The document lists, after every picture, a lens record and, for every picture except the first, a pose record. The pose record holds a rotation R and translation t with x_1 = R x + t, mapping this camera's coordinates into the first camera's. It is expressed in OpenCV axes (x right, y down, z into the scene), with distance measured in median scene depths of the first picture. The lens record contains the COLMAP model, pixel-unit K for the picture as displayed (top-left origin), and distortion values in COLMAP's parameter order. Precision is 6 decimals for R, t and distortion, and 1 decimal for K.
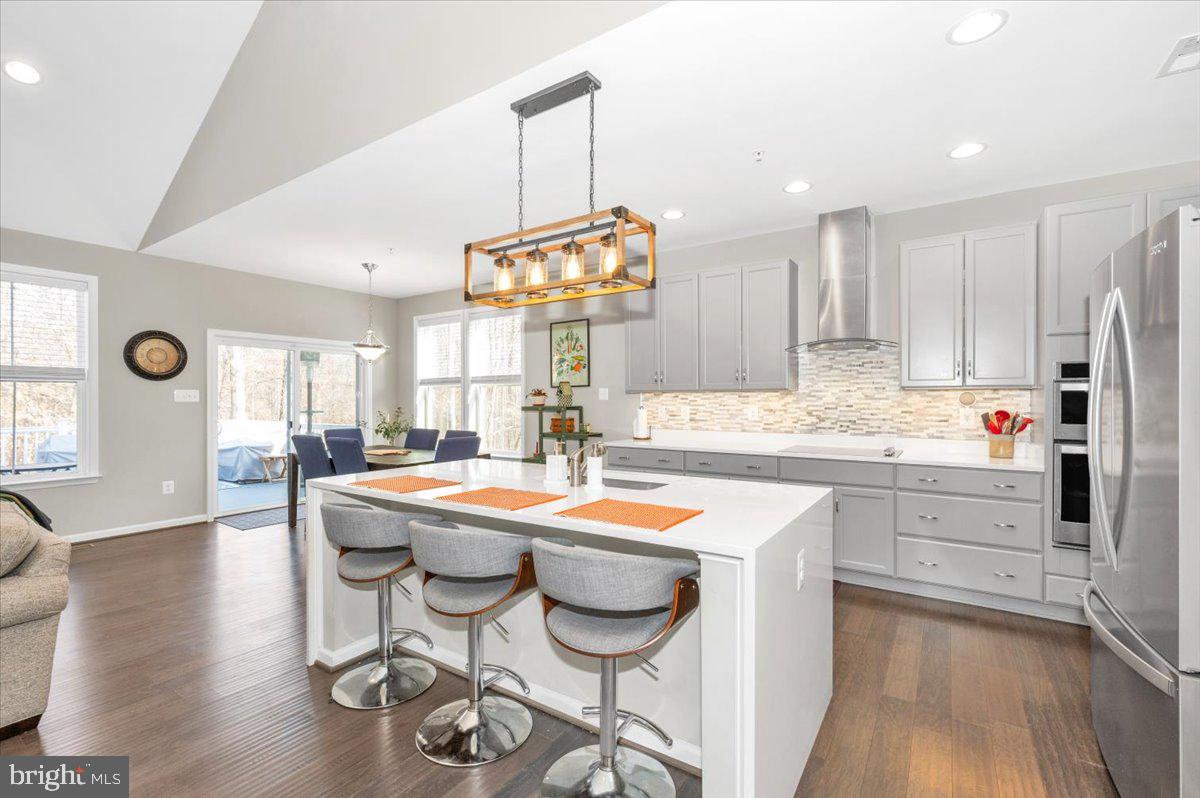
lens RADIAL K [[518.2, 0, 601.7], [0, 518.2, 400.1], [0, 0, 1]] dist [0.001773, 0.000192]
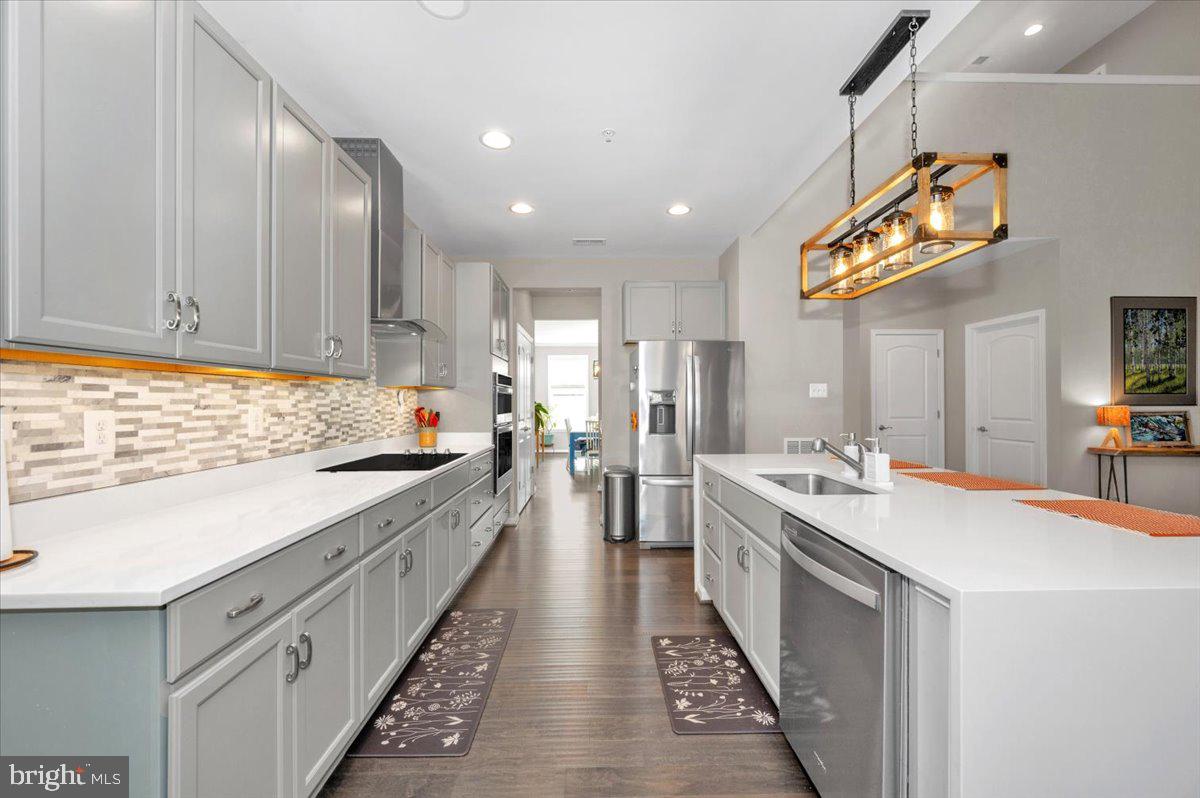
lens RADIAL K [[471.2, 0, 600.0], [0, 471.2, 399.0], [0, 0, 1]] dist [-0.000539, -0.000054]
pose [[-0.570907, 0.008101, 0.820974, -0.237909], [0.005580, 0.999967, -0.005987, 0.007518], [-0.820995, 0.001163, -0.570934, 0.921974]]
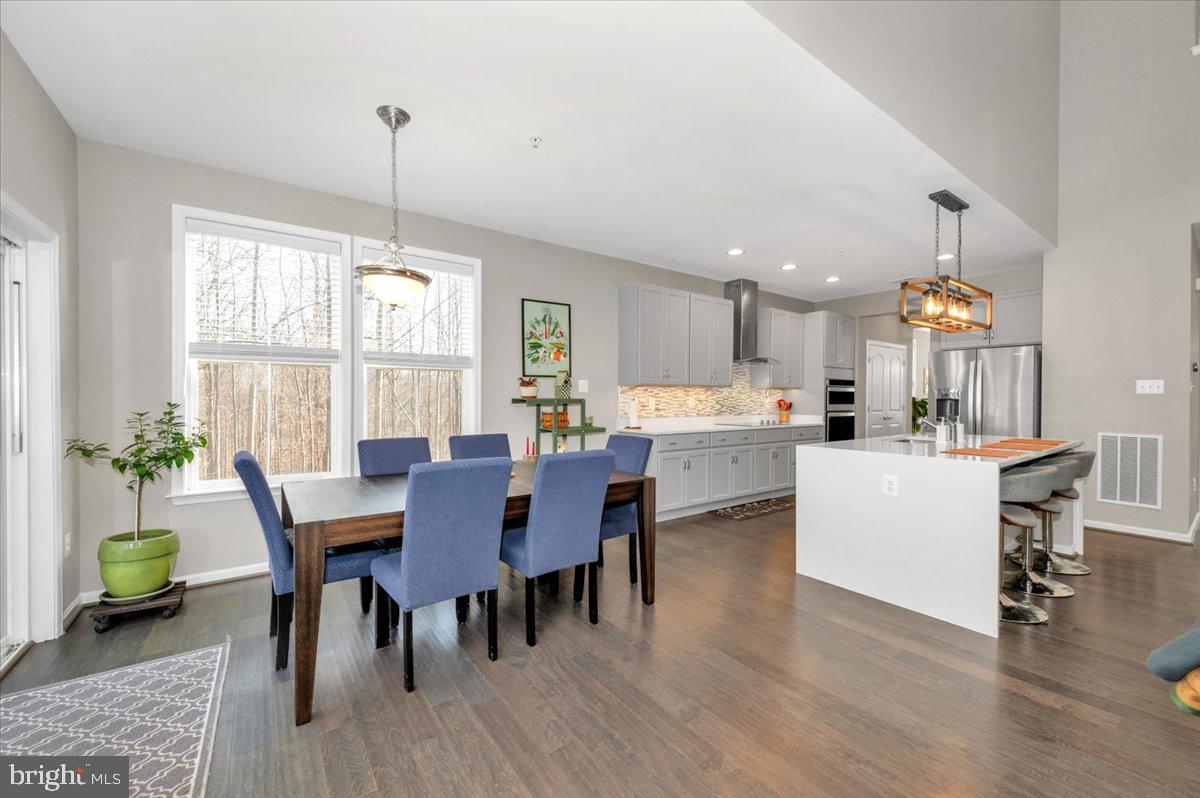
lens RADIAL K [[471.2, 0, 600.0], [0, 471.2, 399.0], [0, 0, 1]] dist [-0.000539, -0.000054]
pose [[0.351269, -0.000346, 0.936275, -0.903424], [-0.002792, 0.999995, 0.001417, 0.012559], [-0.936270, -0.003112, 0.351266, 0.735967]]
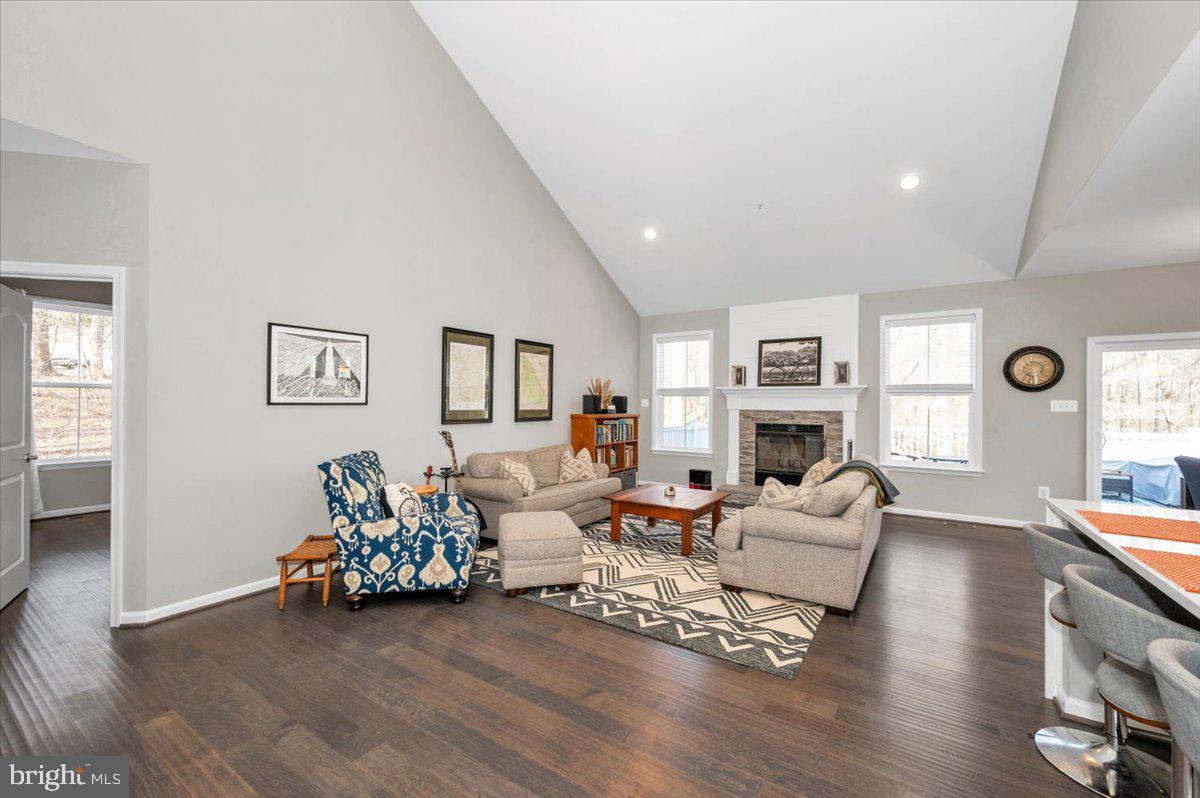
lens RADIAL K [[485.3, 0, 602.6], [0, 485.3, 401.9], [0, 0, 1]] dist [0.000446, 0.000099]
pose [[0.003373, -0.001349, -0.999993, 0.164811], [-0.008568, 0.999962, -0.001378, -0.008052], [0.999958, 0.008573, 0.003361, 0.100876]]
